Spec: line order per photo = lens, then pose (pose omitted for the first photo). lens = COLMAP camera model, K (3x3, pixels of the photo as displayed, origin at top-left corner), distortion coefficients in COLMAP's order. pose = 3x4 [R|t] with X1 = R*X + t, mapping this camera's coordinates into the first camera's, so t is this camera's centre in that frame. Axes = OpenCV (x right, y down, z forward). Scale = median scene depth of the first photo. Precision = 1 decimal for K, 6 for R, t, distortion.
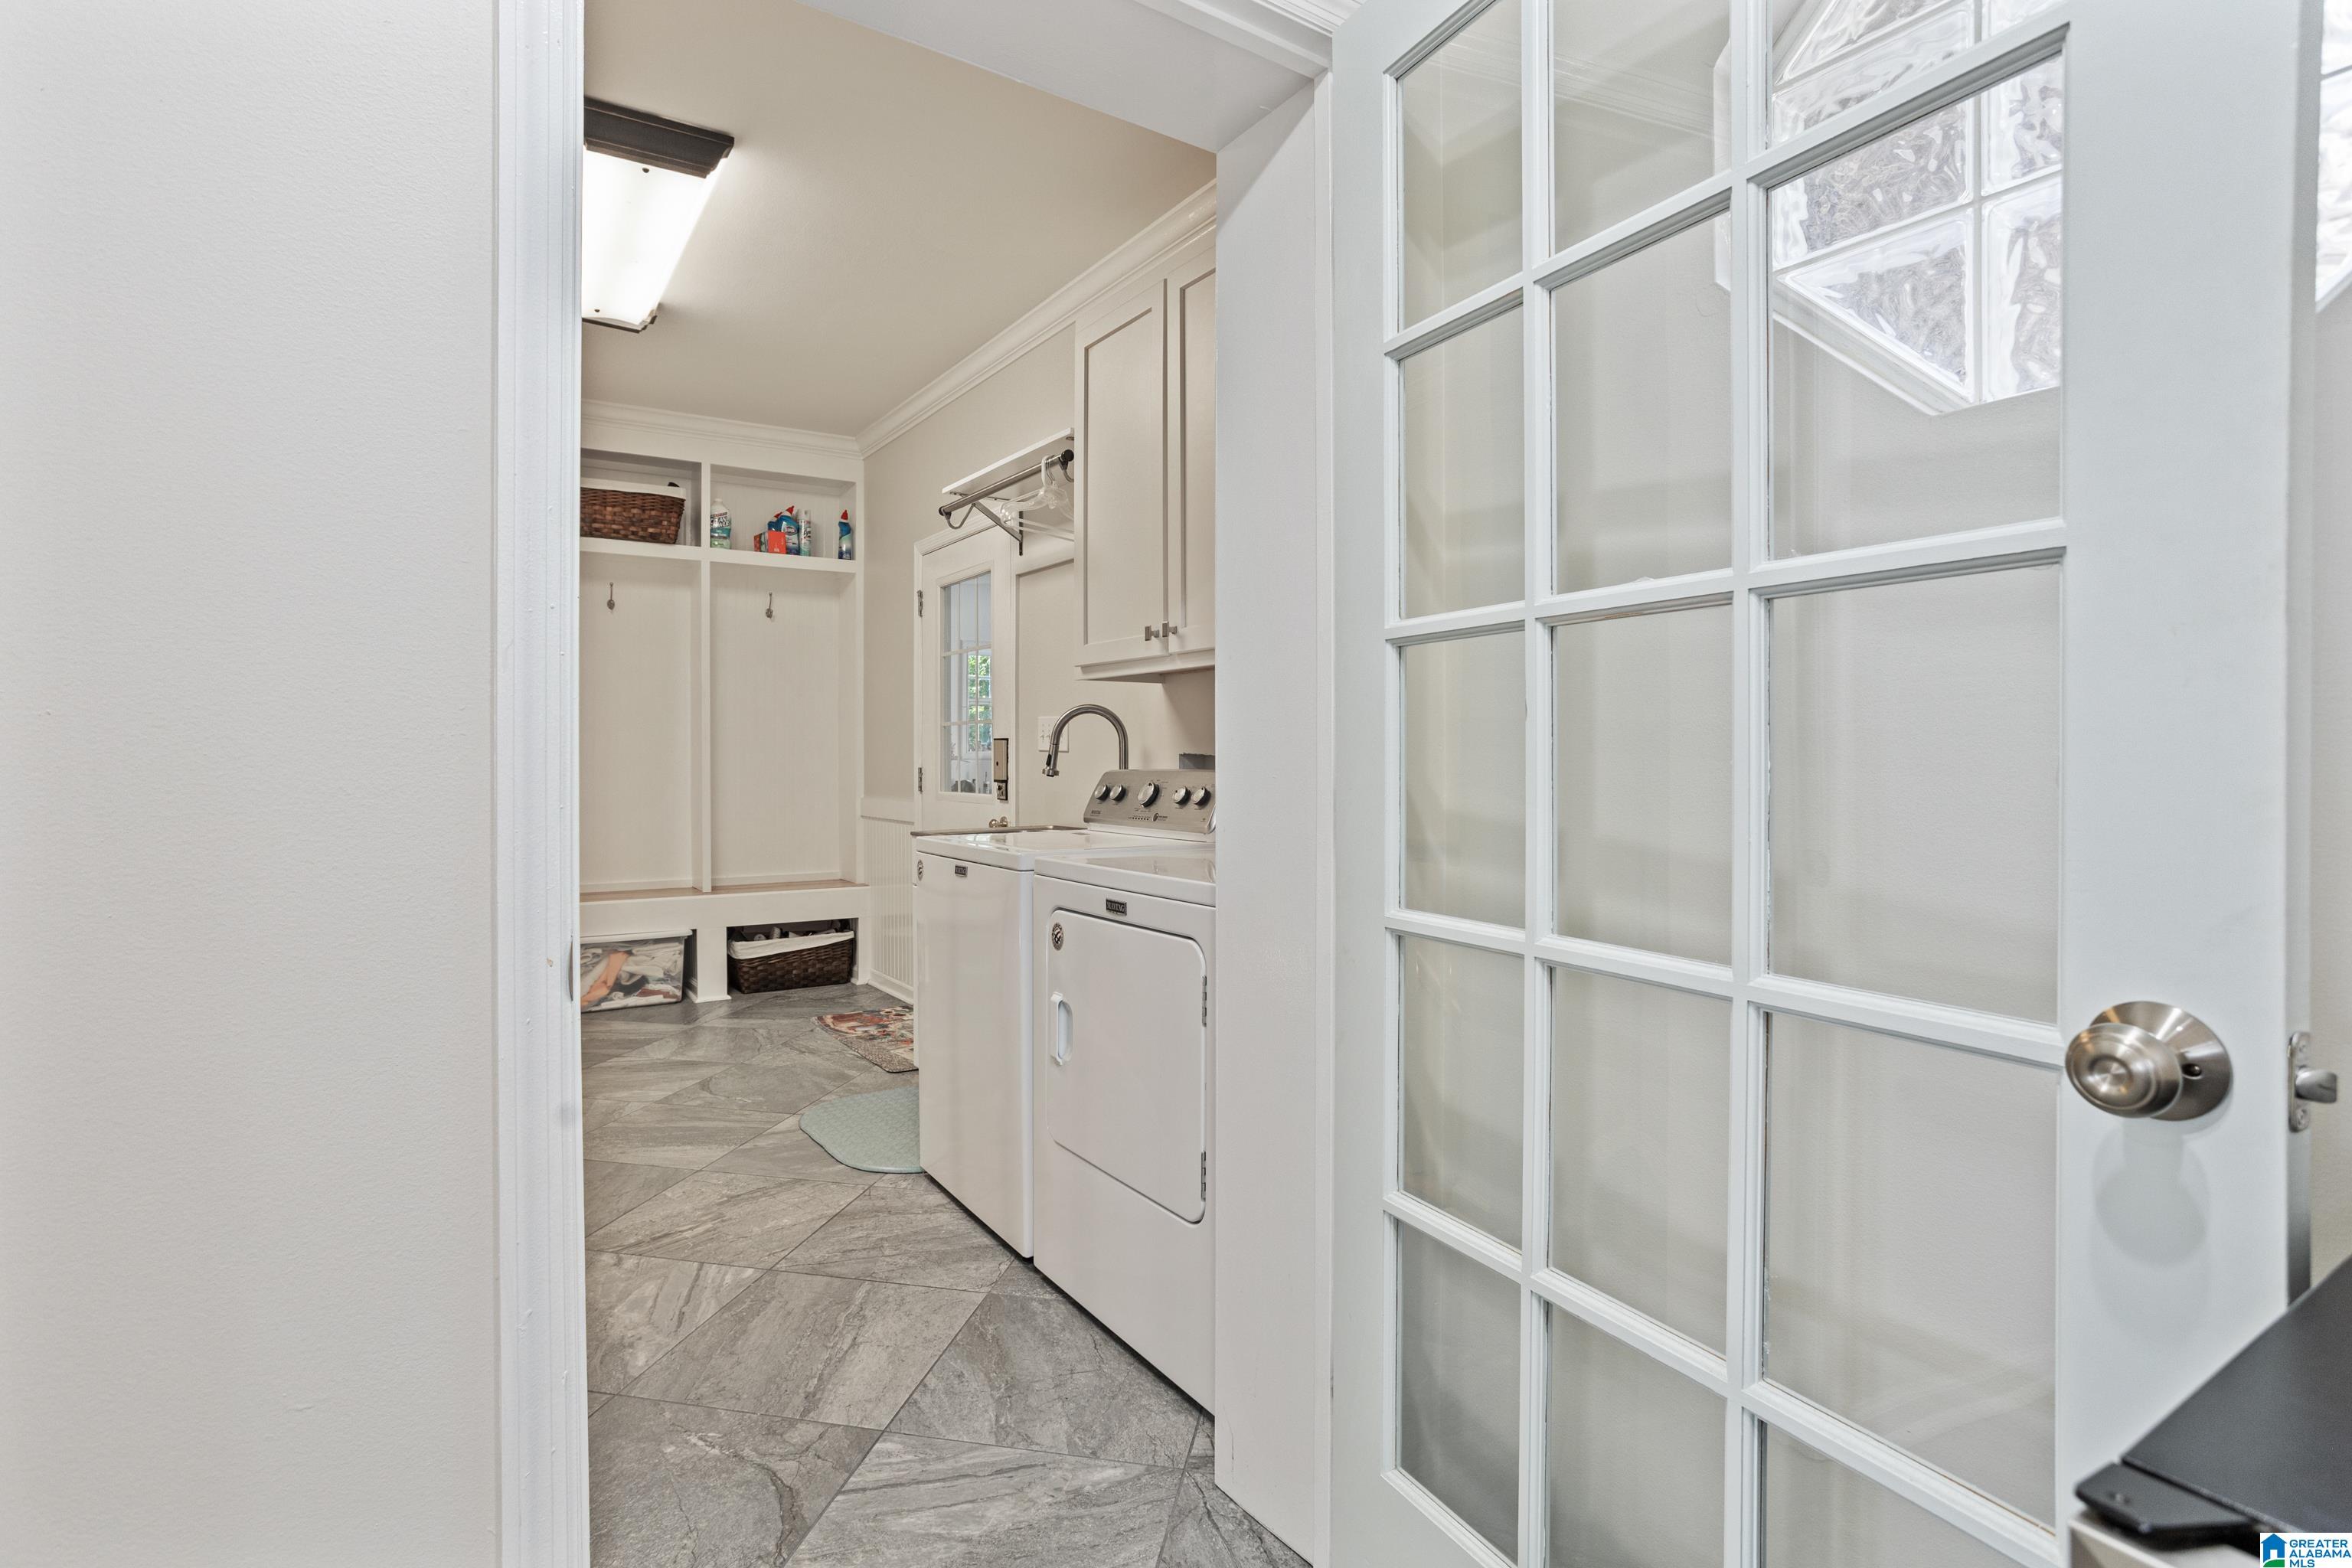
lens RADIAL K [[1139.8, 0, 1143.2], [0, 1139.8, 754.3], [0, 0, 1]] dist [-0.034054, 0.000813]
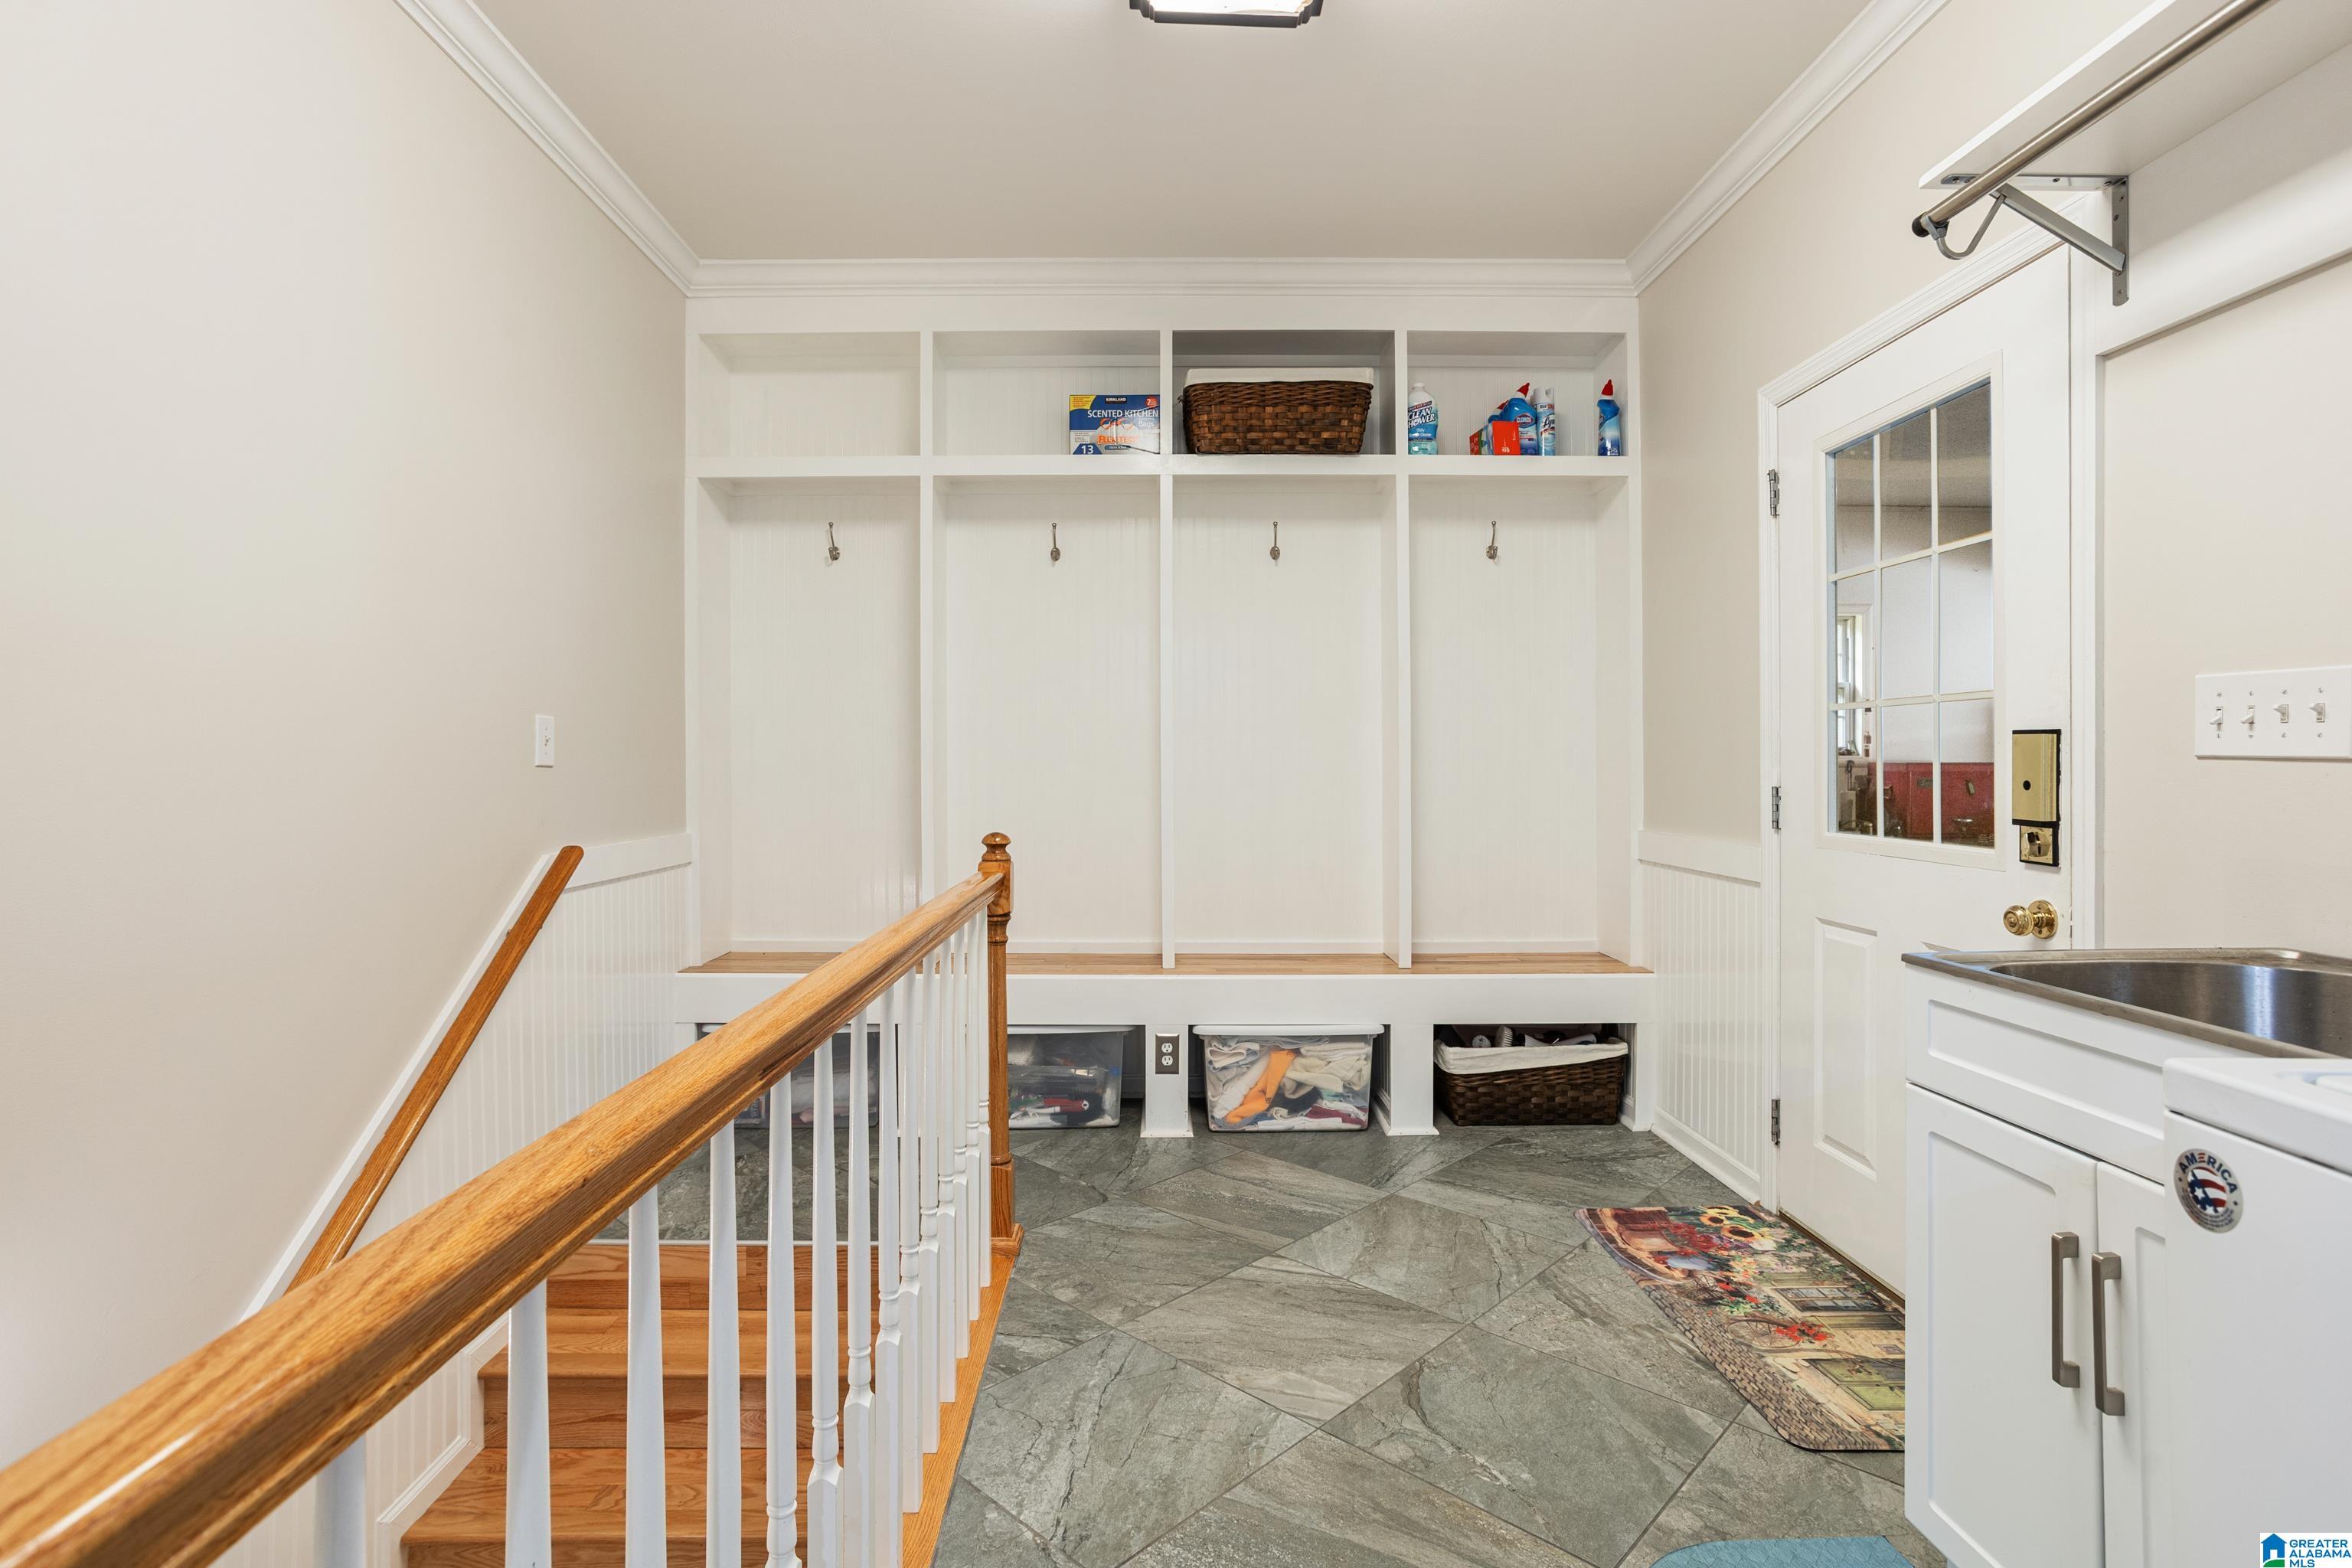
lens RADIAL K [[1139.8, 0, 1171.5], [0, 1139.8, 764.6], [0, 0, 1]] dist [-0.034054, 0.000813]
pose [[0.851304, 0.002260, -0.524667, -0.150339], [0.001366, 0.999978, 0.006525, -0.003095], [0.524670, -0.006272, 0.851282, 0.357387]]
